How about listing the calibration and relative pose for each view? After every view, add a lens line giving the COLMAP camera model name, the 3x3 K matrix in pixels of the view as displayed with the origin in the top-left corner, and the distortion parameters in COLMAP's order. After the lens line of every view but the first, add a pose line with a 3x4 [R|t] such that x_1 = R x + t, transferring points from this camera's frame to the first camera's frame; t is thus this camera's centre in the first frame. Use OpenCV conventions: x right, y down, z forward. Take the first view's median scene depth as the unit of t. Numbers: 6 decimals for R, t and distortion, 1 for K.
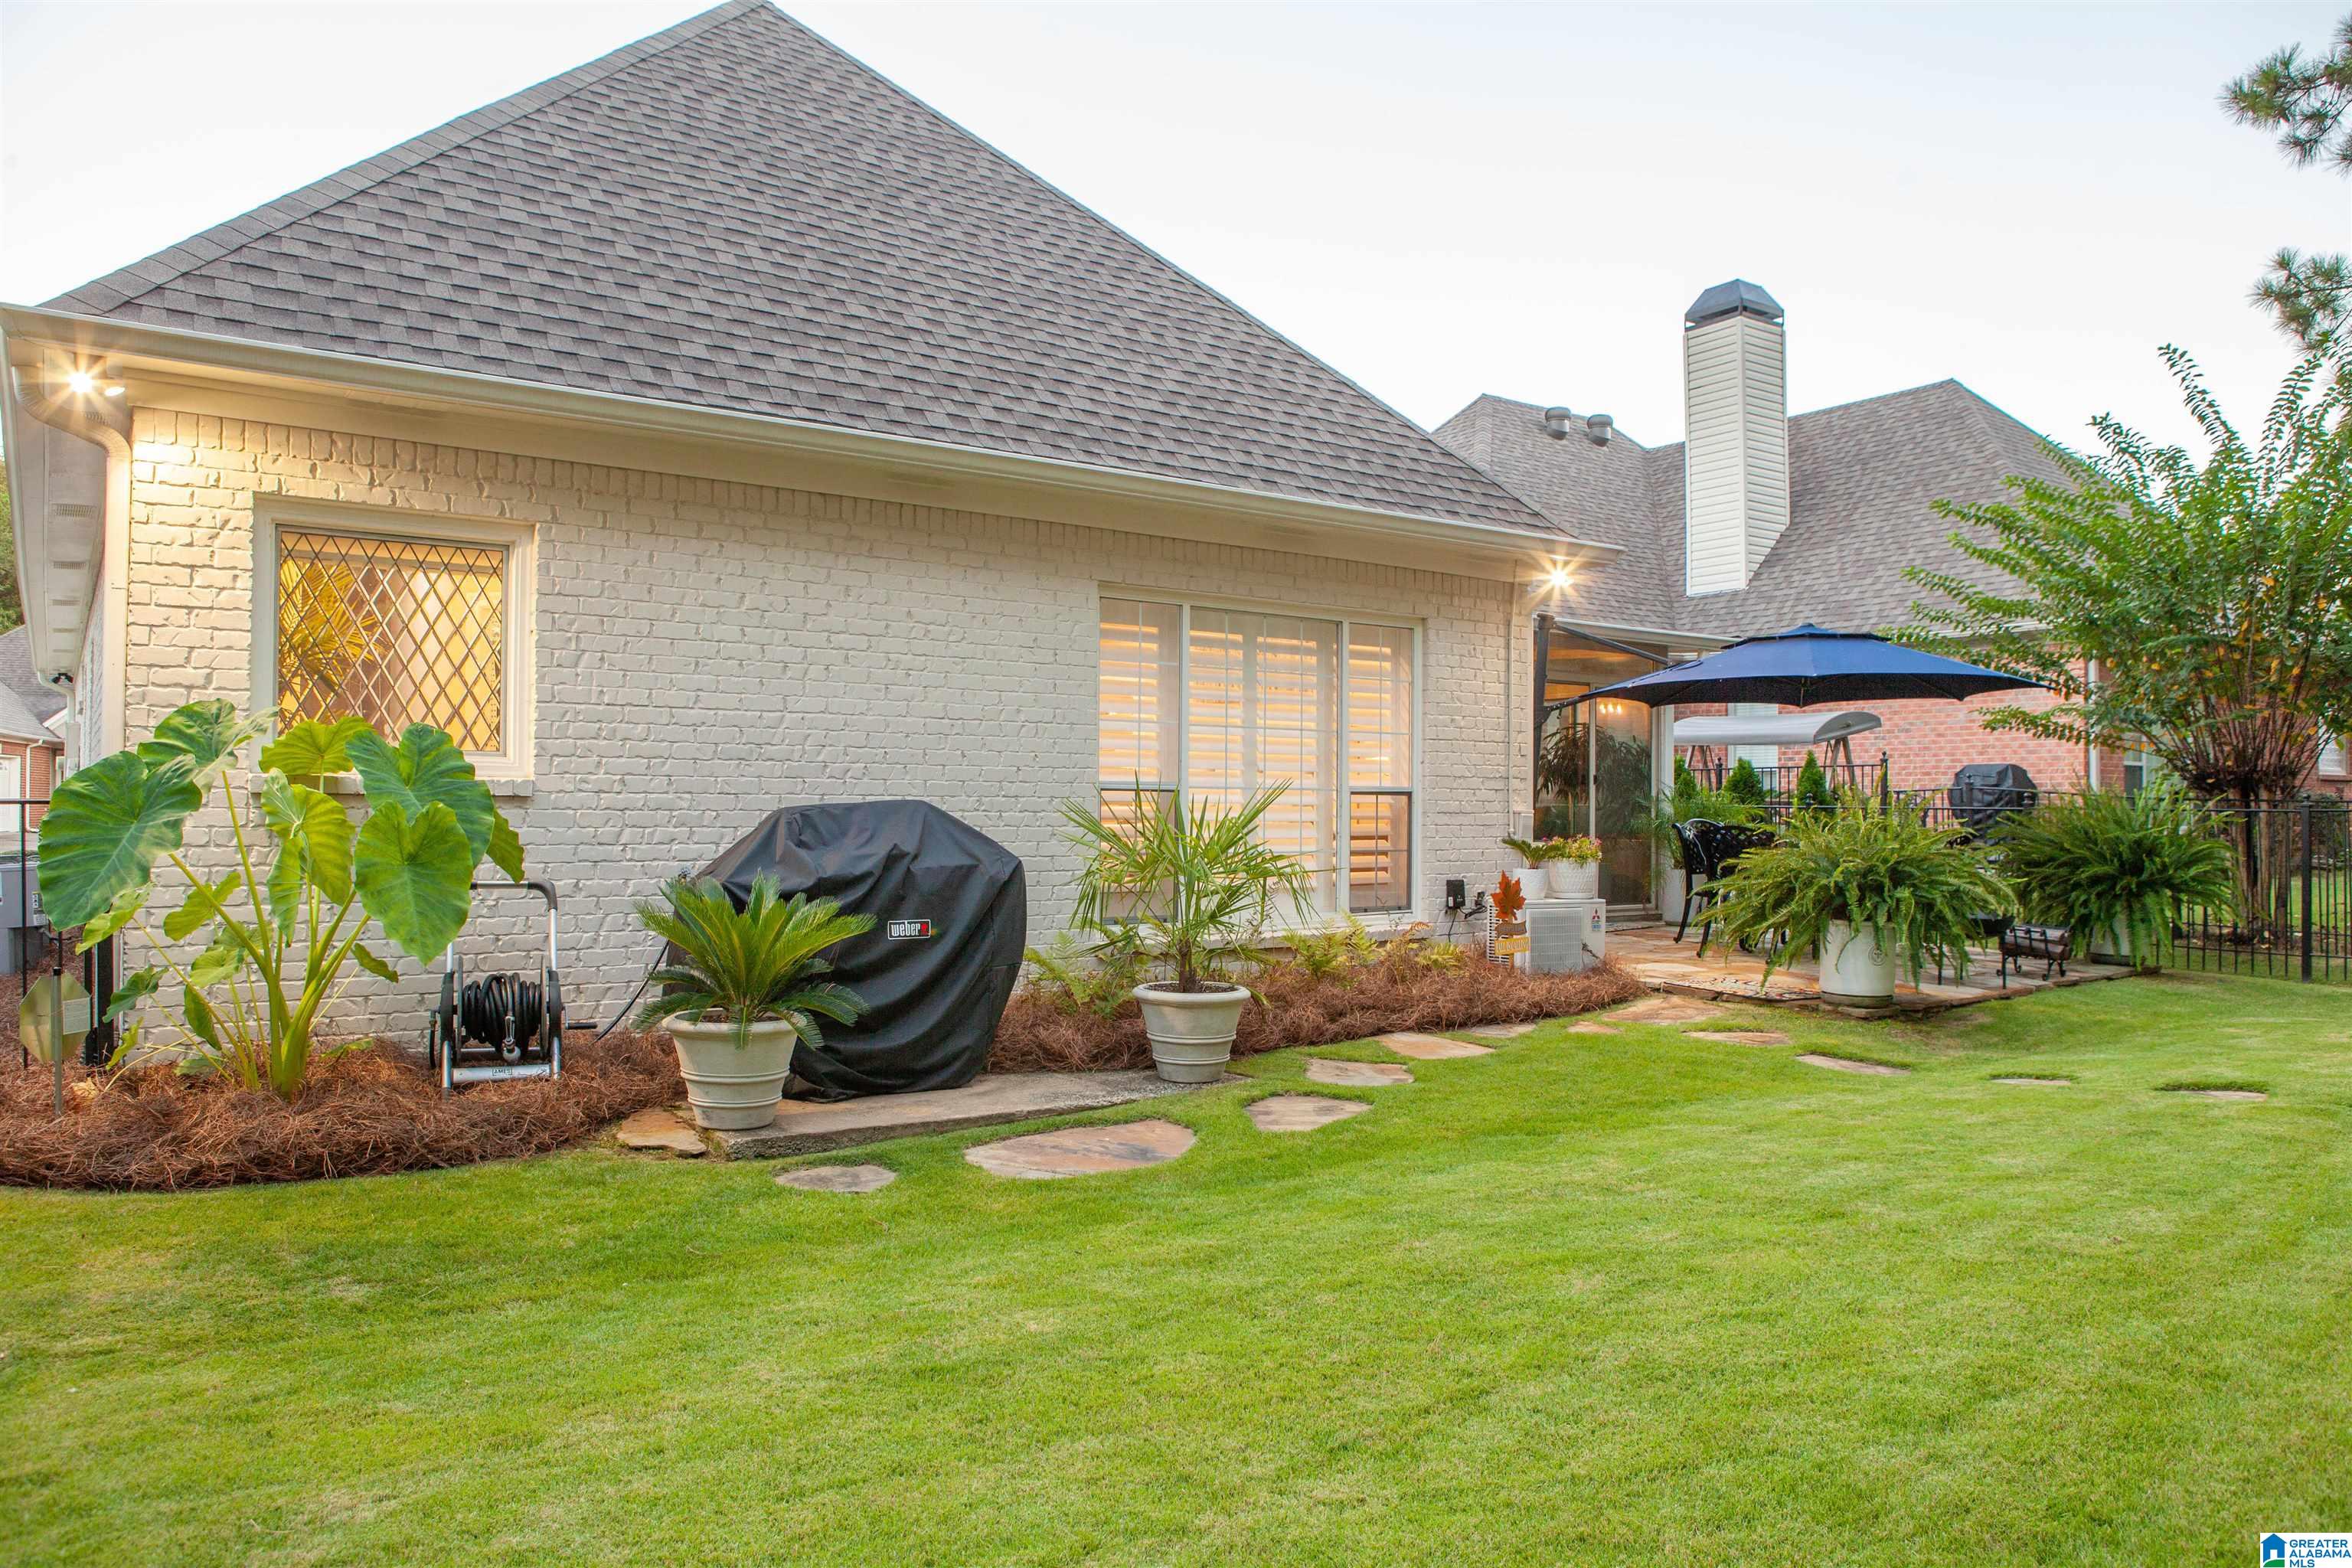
lens RADIAL K [[1589.2, 0, 1176.0], [0, 1589.2, 784.0], [0, 0, 1]] dist [-0.090136, 0.056222]
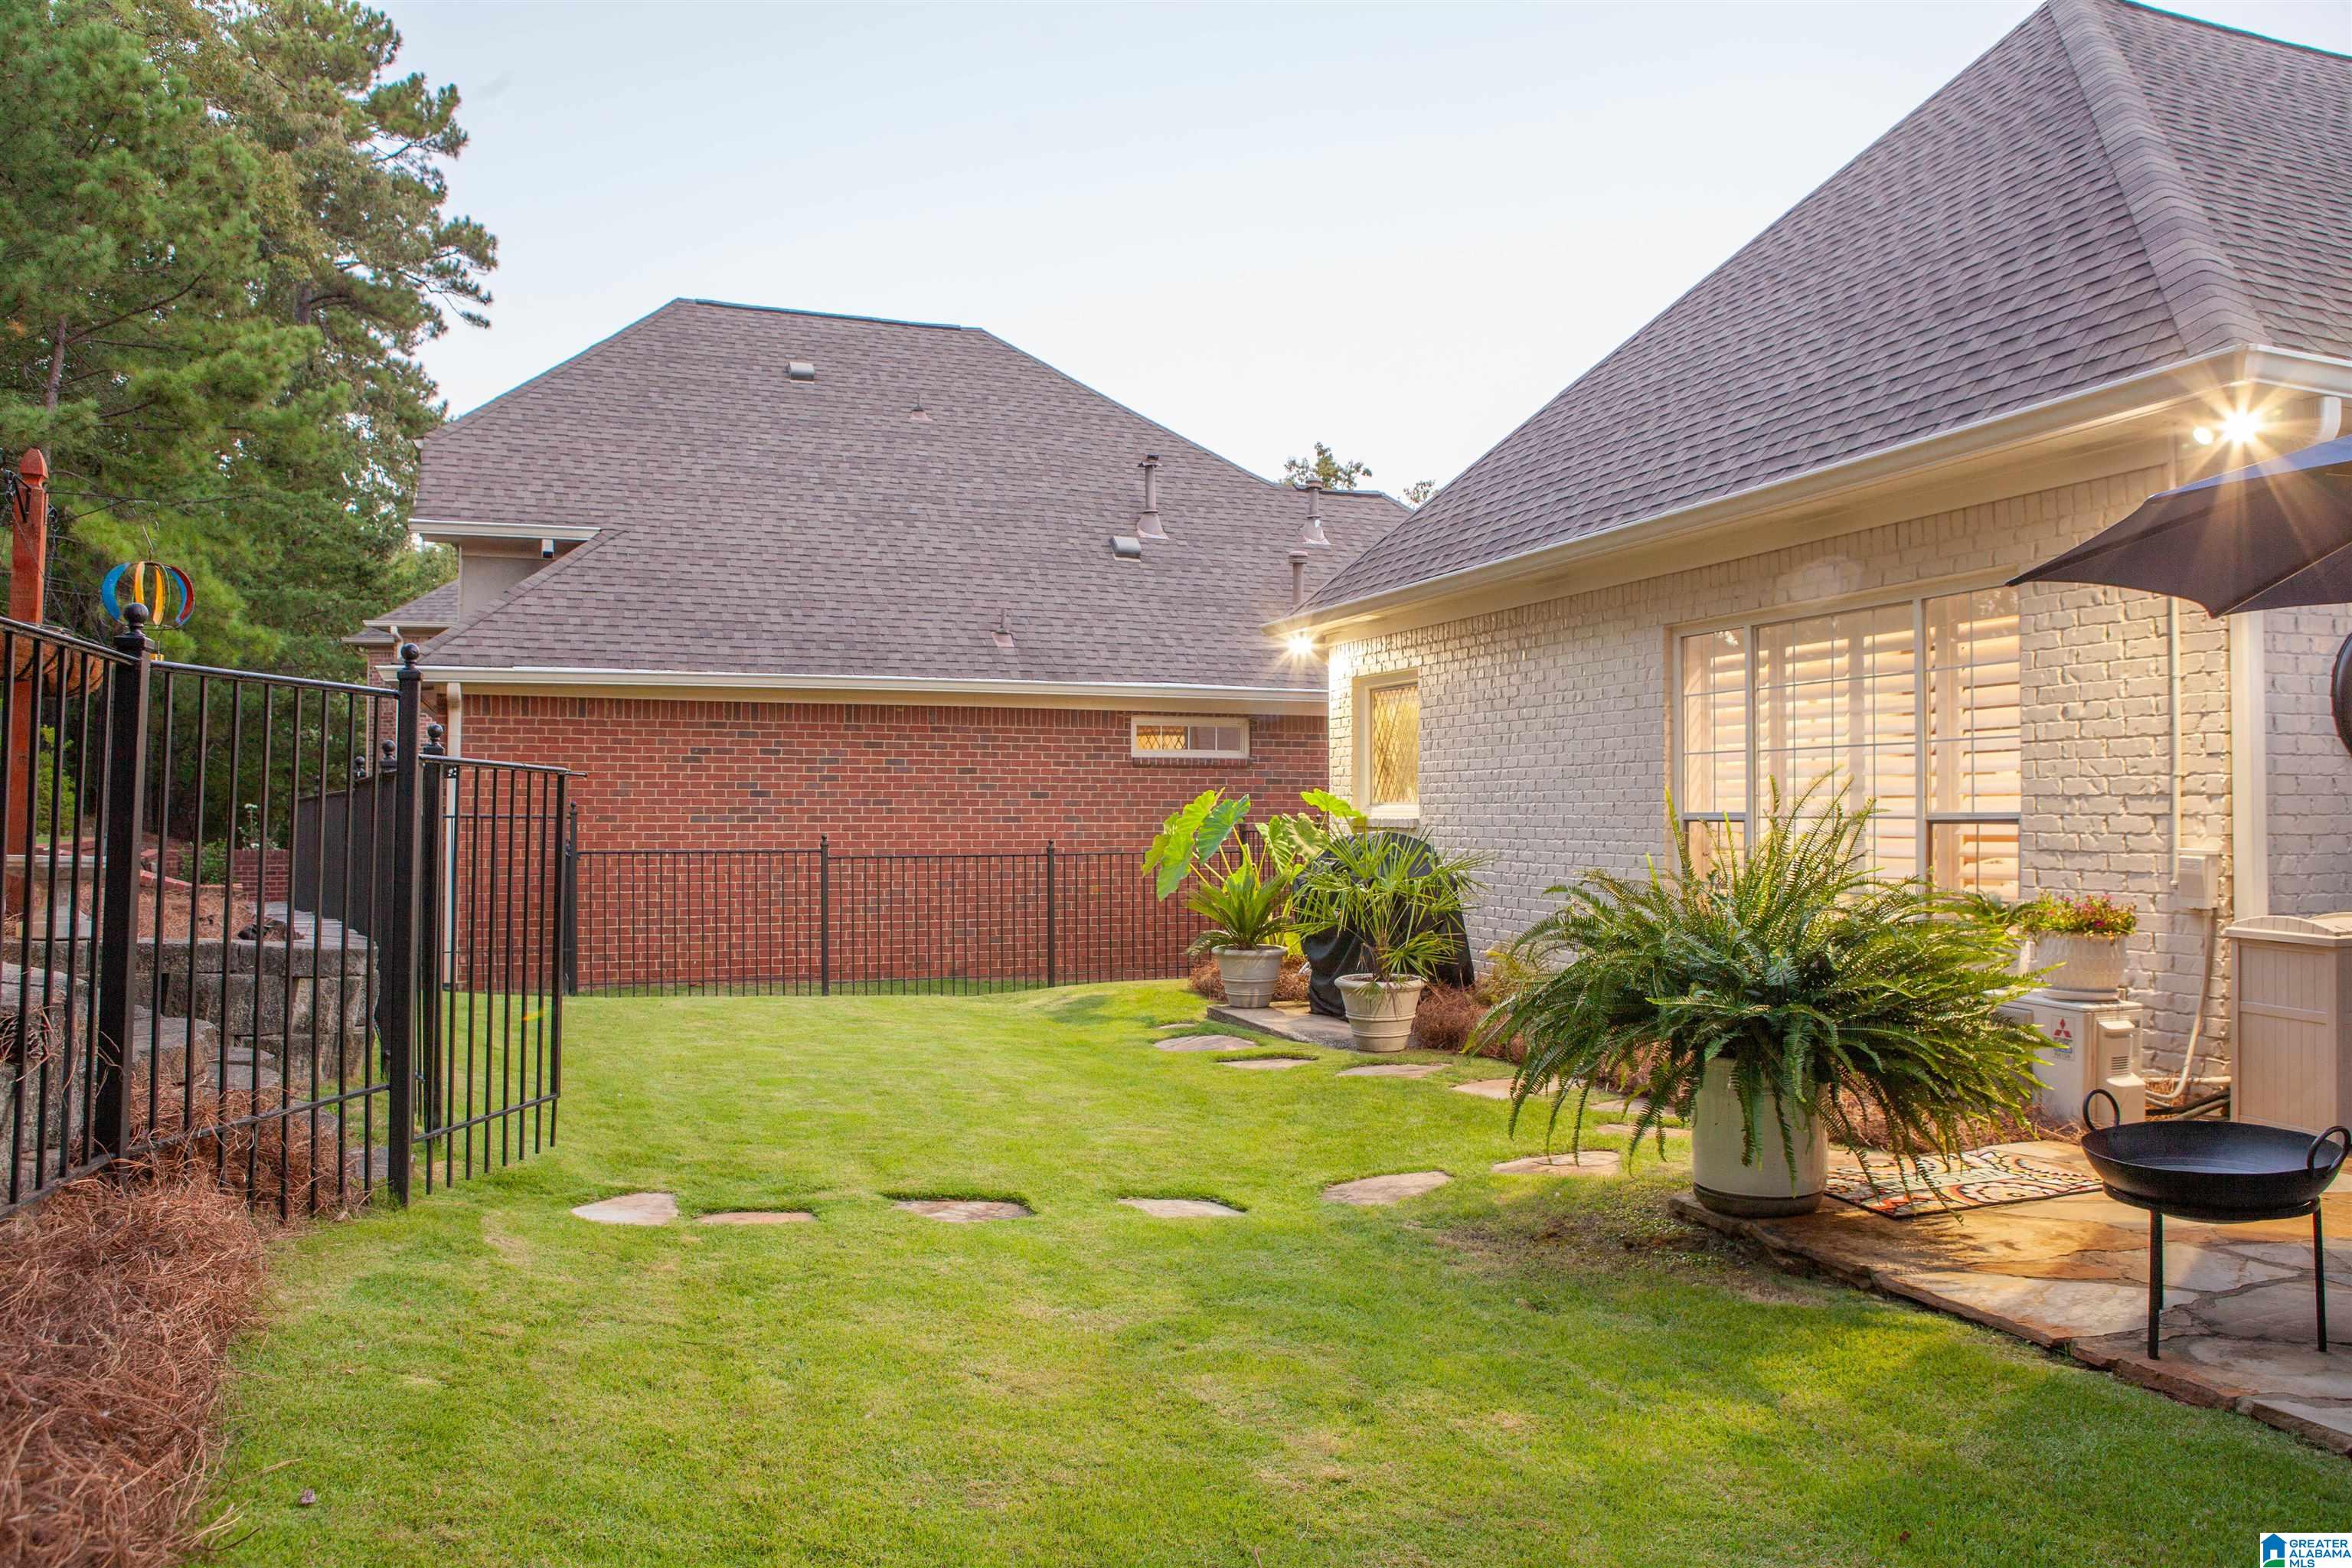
lens RADIAL K [[1589.2, 0, 1176.0], [0, 1589.2, 784.0], [0, 0, 1]] dist [-0.090136, 0.056222]
pose [[-0.276076, -0.019000, -0.960948, 0.951865], [0.019263, 0.999494, -0.025296, -0.000461], [0.960943, -0.025494, -0.275571, 0.874653]]
